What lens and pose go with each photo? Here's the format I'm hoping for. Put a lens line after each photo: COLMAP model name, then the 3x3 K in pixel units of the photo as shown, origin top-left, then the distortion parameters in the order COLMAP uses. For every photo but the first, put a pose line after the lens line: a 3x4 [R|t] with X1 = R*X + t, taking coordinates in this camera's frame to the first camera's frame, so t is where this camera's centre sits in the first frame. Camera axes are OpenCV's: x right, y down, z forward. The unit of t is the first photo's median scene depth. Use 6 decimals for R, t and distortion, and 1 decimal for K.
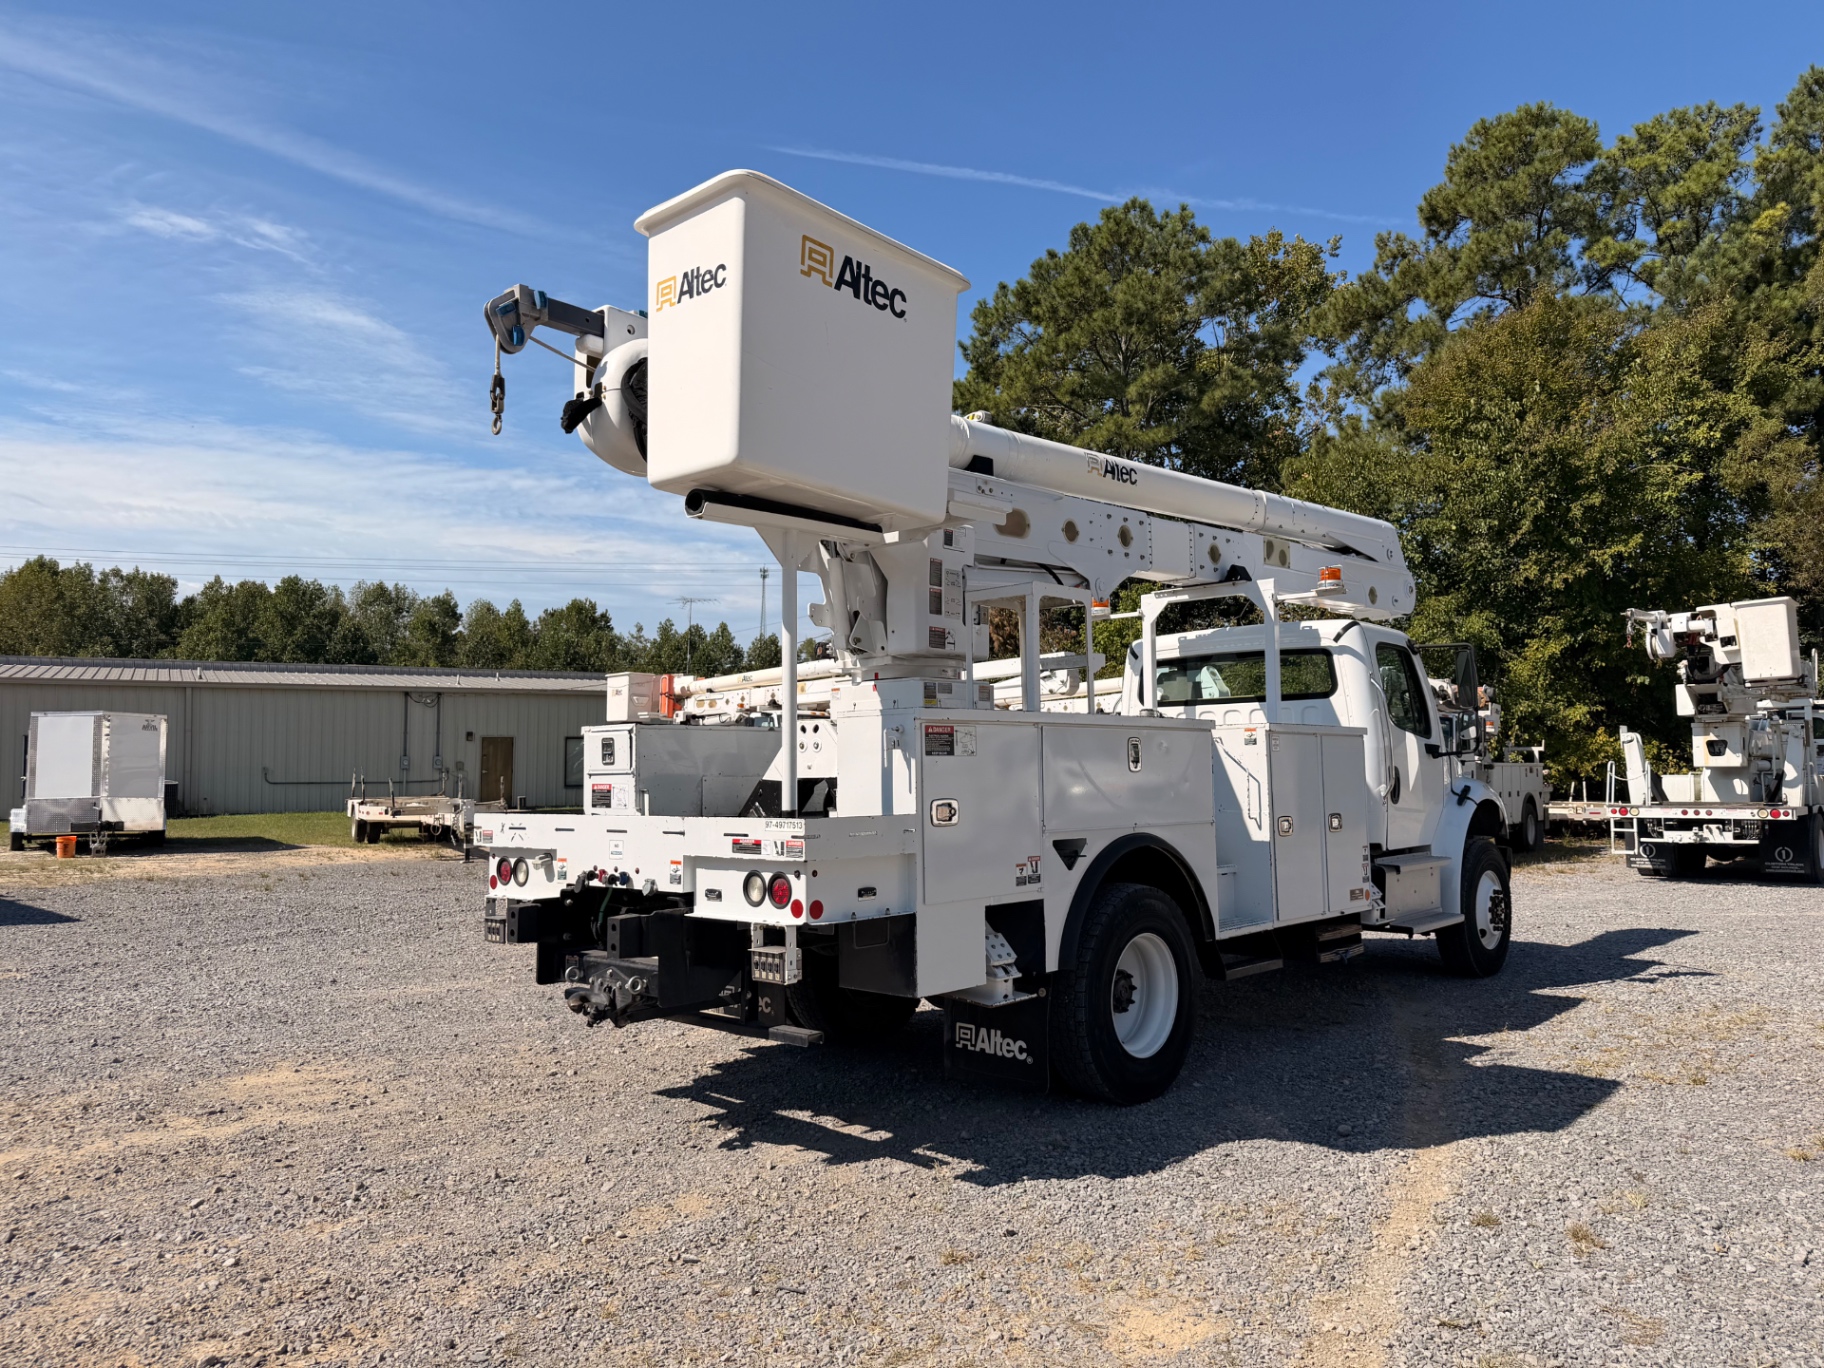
lens RADIAL K [[1285.1, 0, 916.2], [0, 1285.1, 676.8], [0, 0, 1]] dist [0.050861, -0.081764]
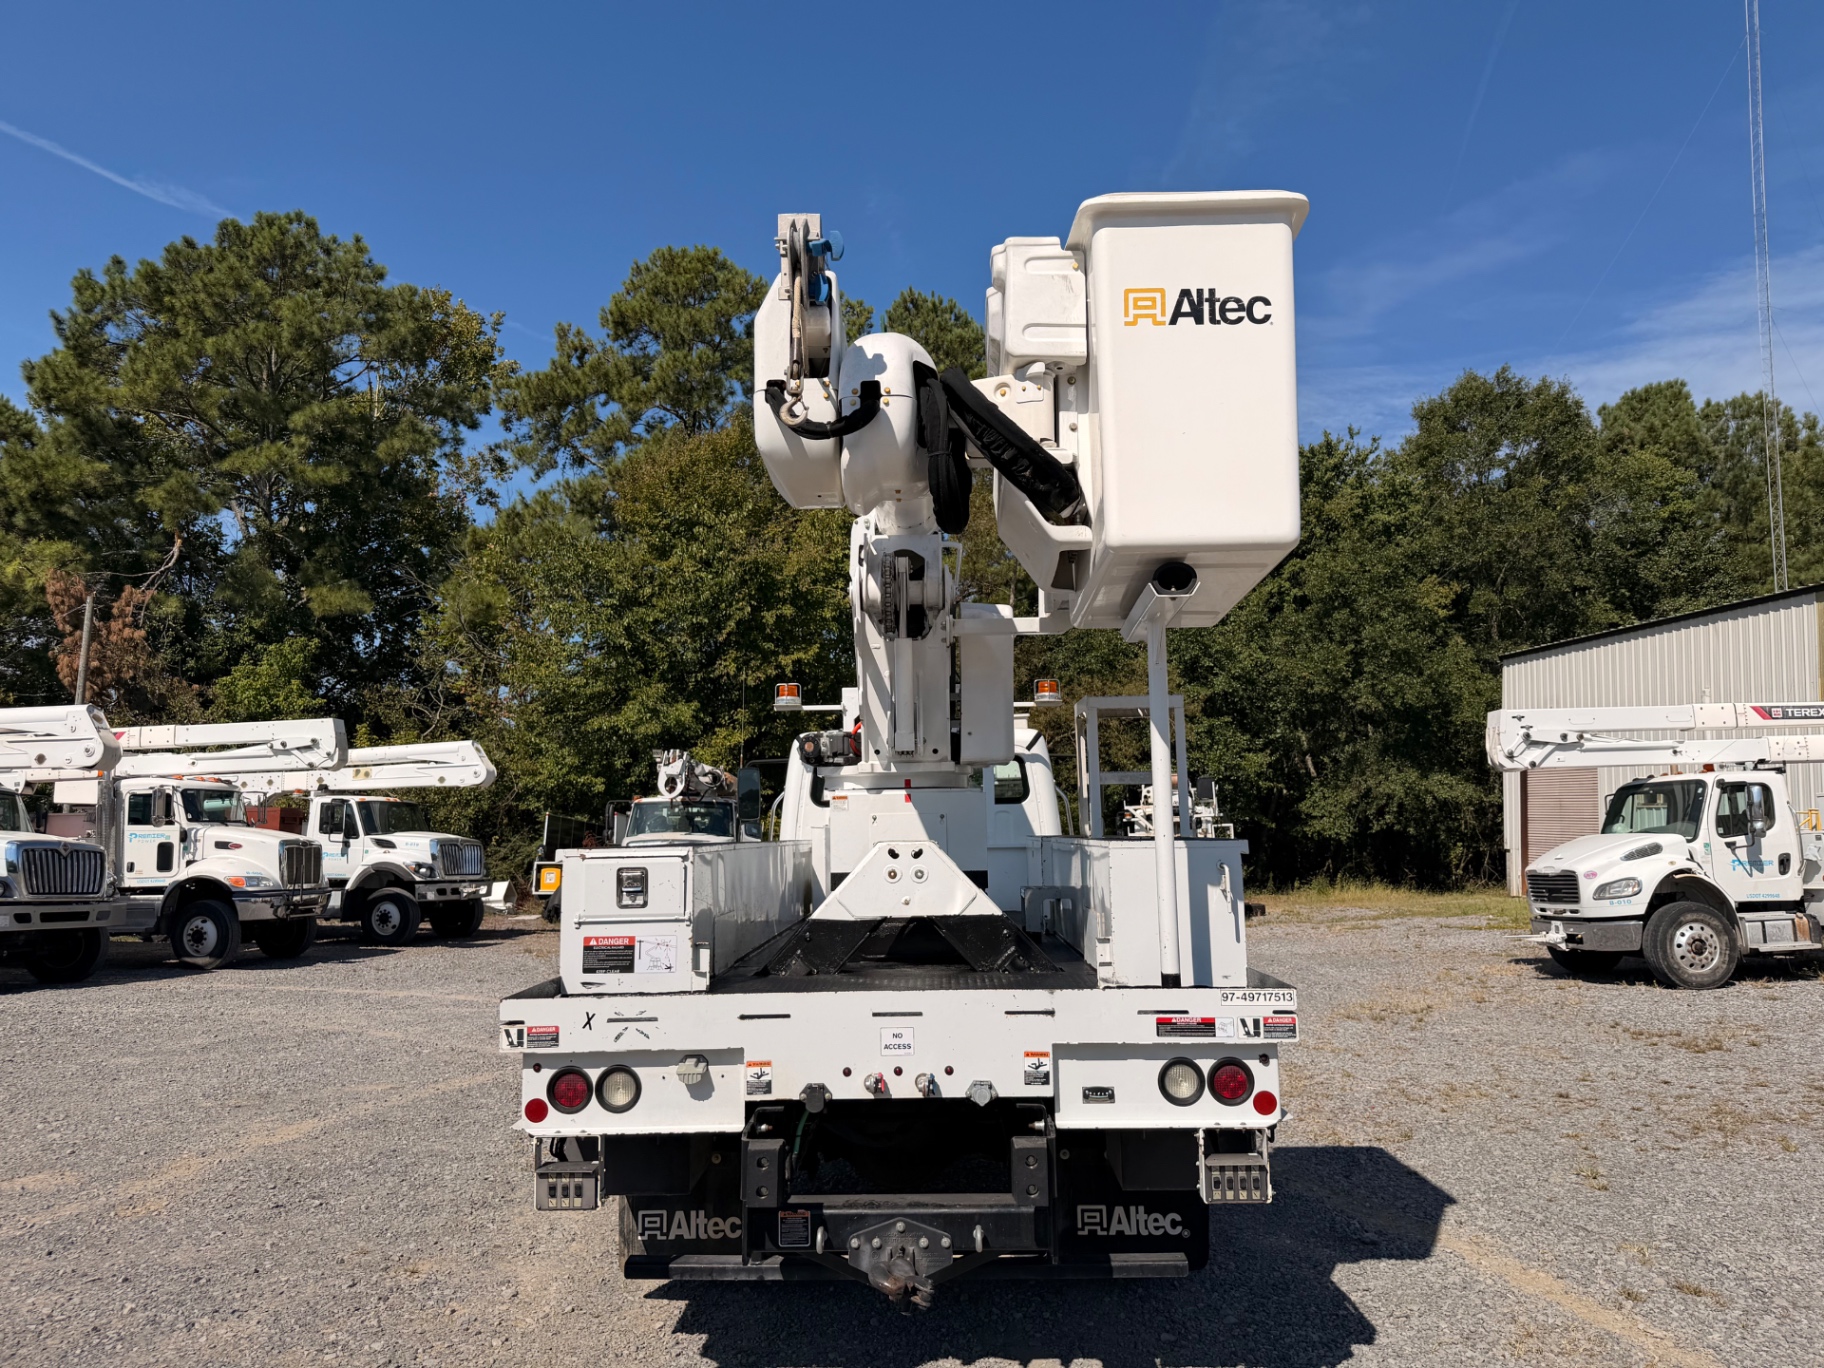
lens RADIAL K [[1265.9, 0, 920.7], [0, 1265.9, 668.0], [0, 0, 1]] dist [0.128651, -0.212941]
pose [[0.744126, 0.086921, 0.662361, -0.124243], [-0.045916, 0.995809, -0.079095, -0.002383], [-0.666460, 0.028444, 0.744998, 0.083572]]
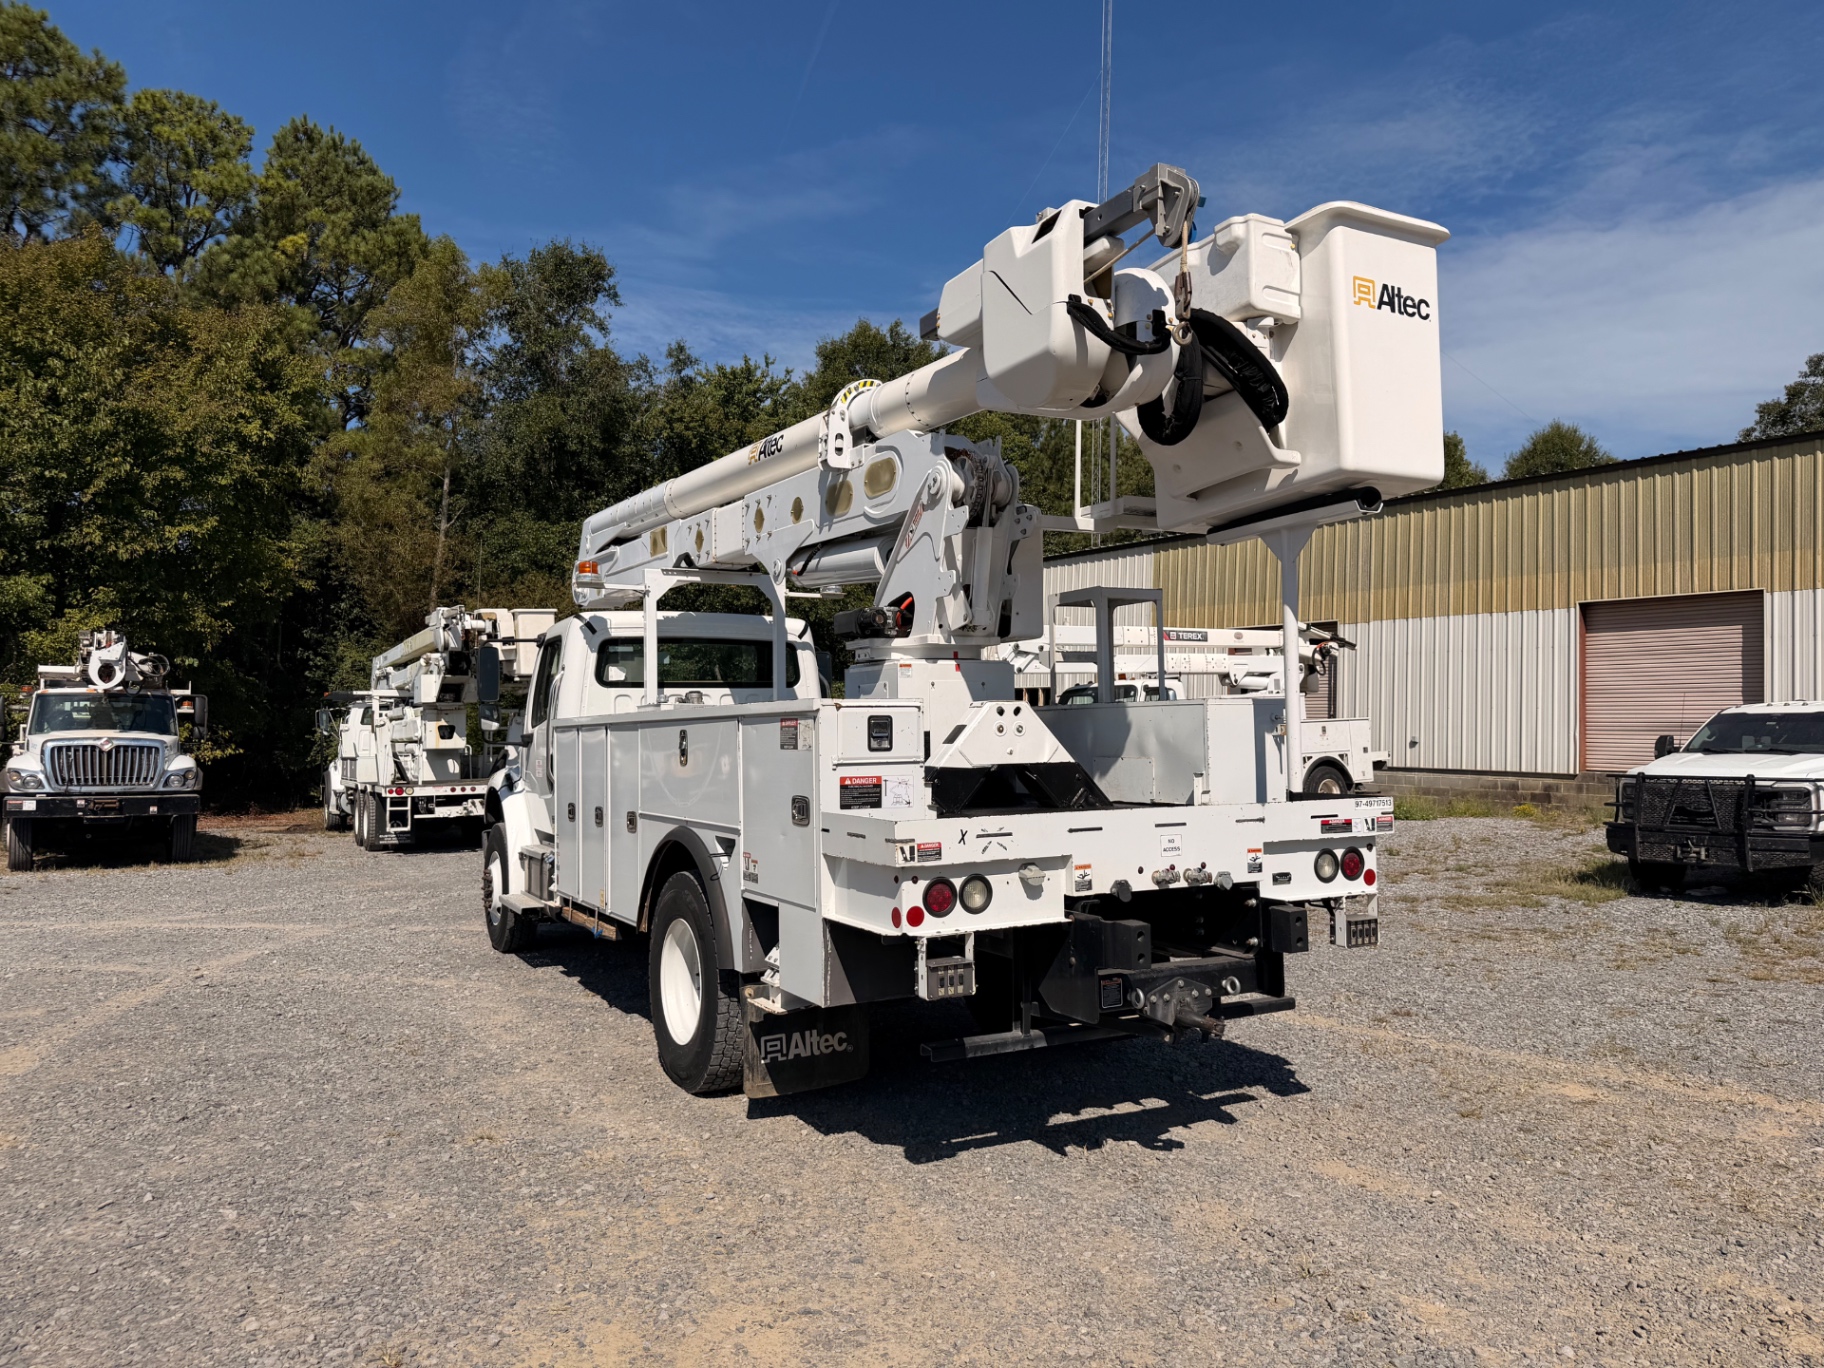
lens RADIAL K [[1265.9, 0, 920.7], [0, 1265.9, 668.0], [0, 0, 1]] dist [0.128651, -0.212941]
pose [[0.316625, 0.055588, 0.946920, -0.200259], [-0.061821, 0.997368, -0.037879, 0.009923], [-0.946534, -0.046546, 0.319229, 0.157981]]
